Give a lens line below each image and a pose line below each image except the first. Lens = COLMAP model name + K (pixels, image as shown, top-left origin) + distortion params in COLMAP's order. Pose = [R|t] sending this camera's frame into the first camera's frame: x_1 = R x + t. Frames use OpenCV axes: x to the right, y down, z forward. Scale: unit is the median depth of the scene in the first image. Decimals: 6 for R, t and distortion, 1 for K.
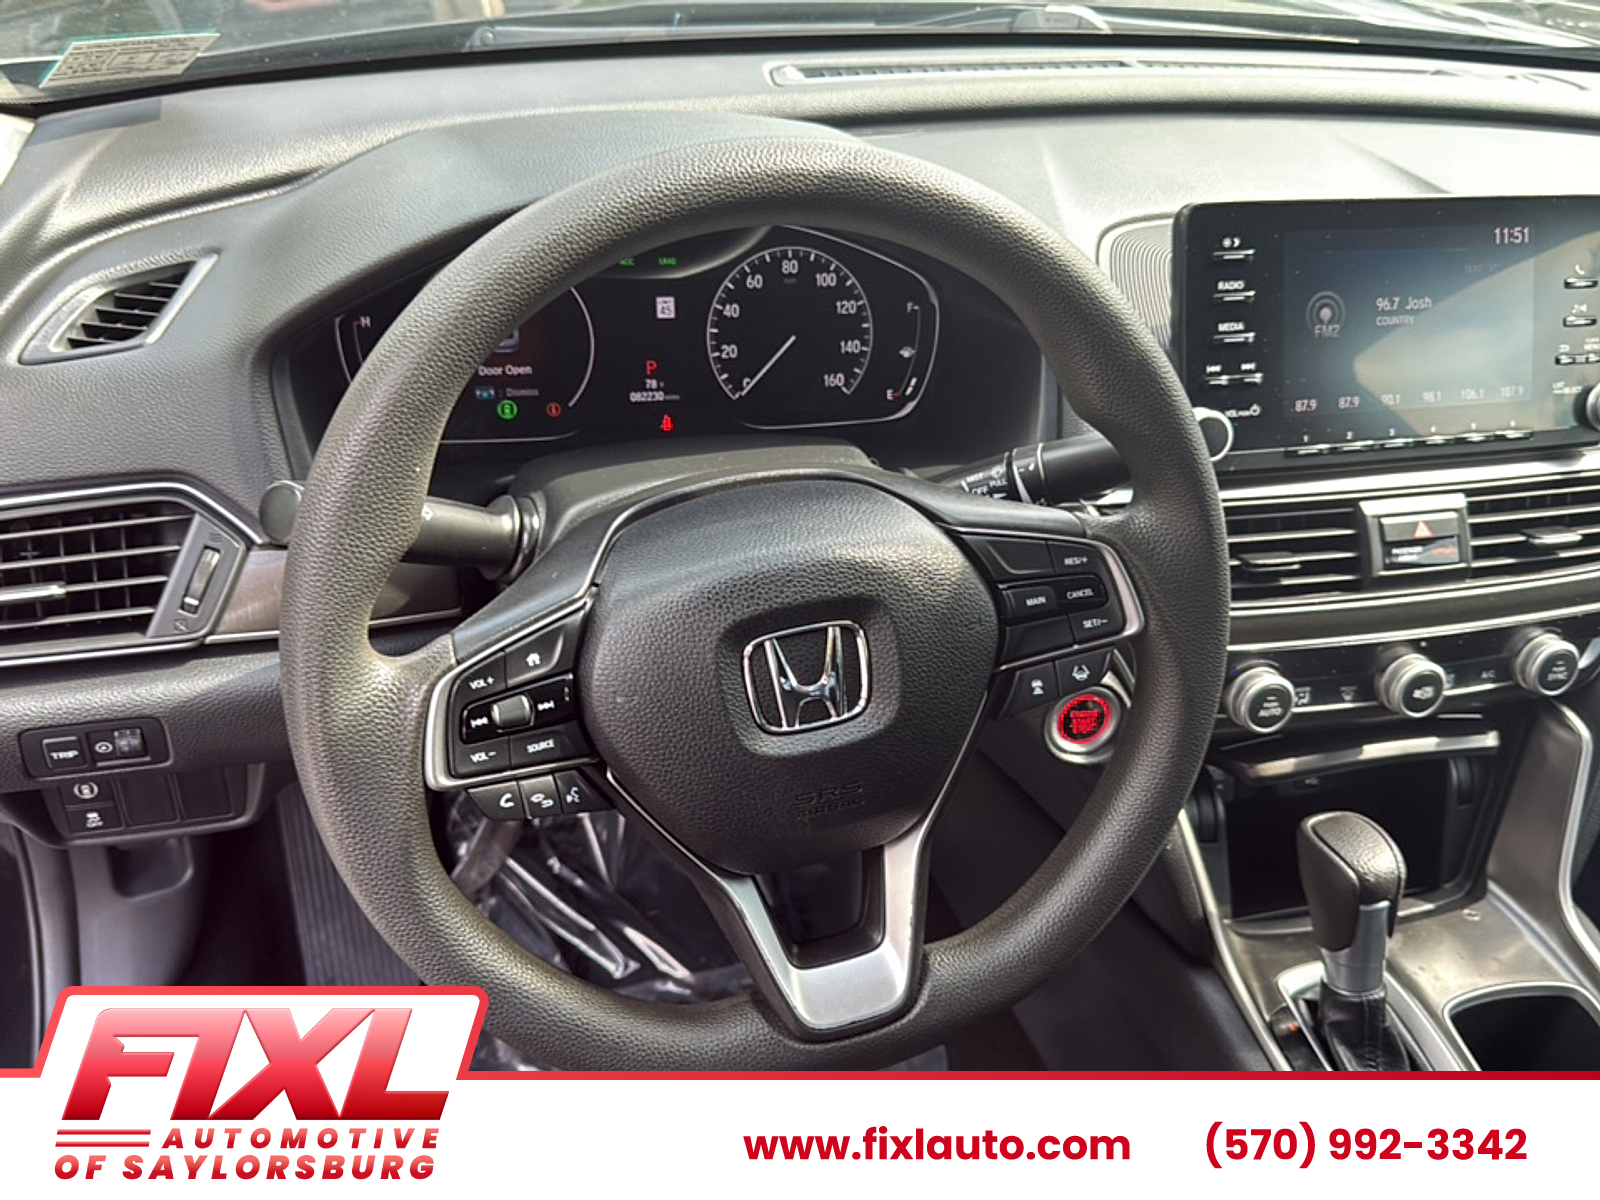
lens RADIAL K [[1391.2, 0, 774.8], [0, 1391.2, 626.9], [0, 0, 1]] dist [0.073223, -0.146784]
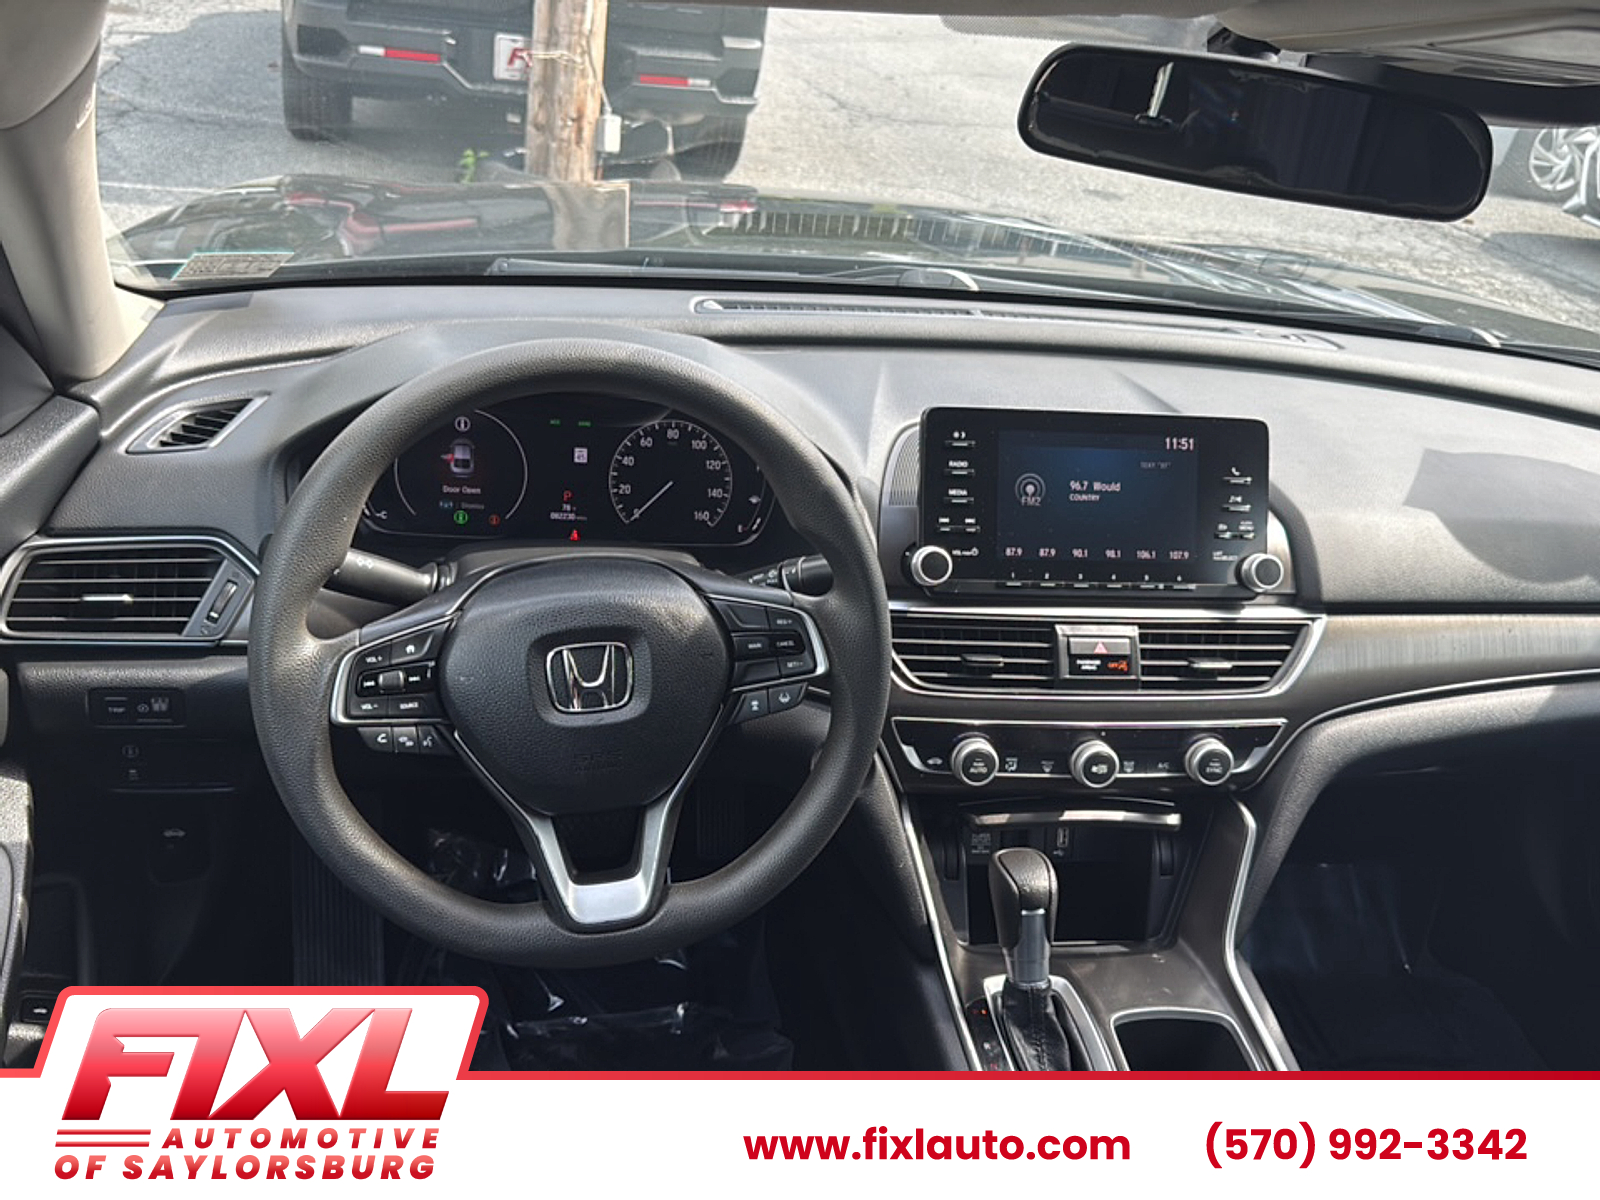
lens RADIAL K [[1391.2, 0, 784.3], [0, 1391.2, 637.4], [0, 0, 1]] dist [0.073223, -0.146784]
pose [[0.994803, 0.075194, -0.068646, 0.246362], [-0.084064, 0.986981, -0.137117, 0.133740], [0.057442, 0.142175, 0.988173, -0.368926]]
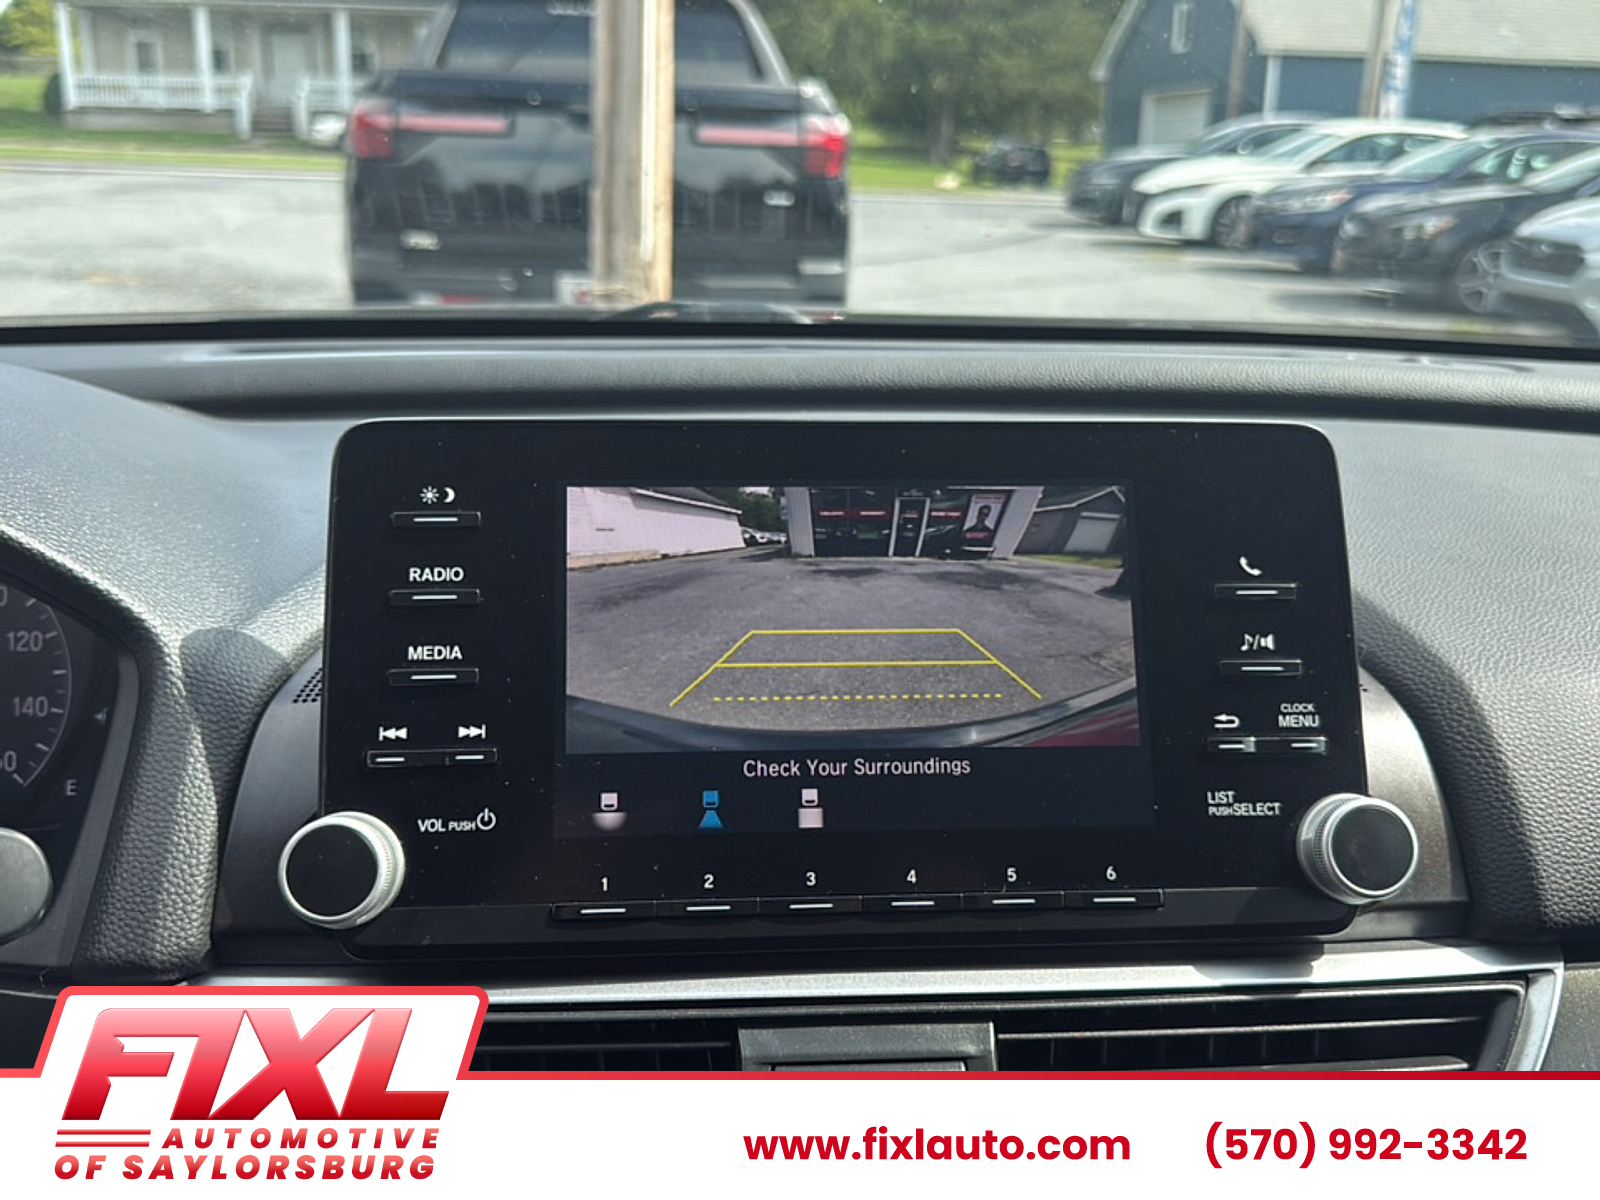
lens RADIAL K [[1472.5, 0, 803.5], [0, 1472.5, 632.6], [0, 0, 1]] dist [-0.009737, 0.000000]
pose [[0.983660, 0.006734, -0.179911, 0.523908], [-0.063887, 0.947324, -0.313840, -0.061540], [0.168321, 0.320206, 0.932275, 0.505398]]
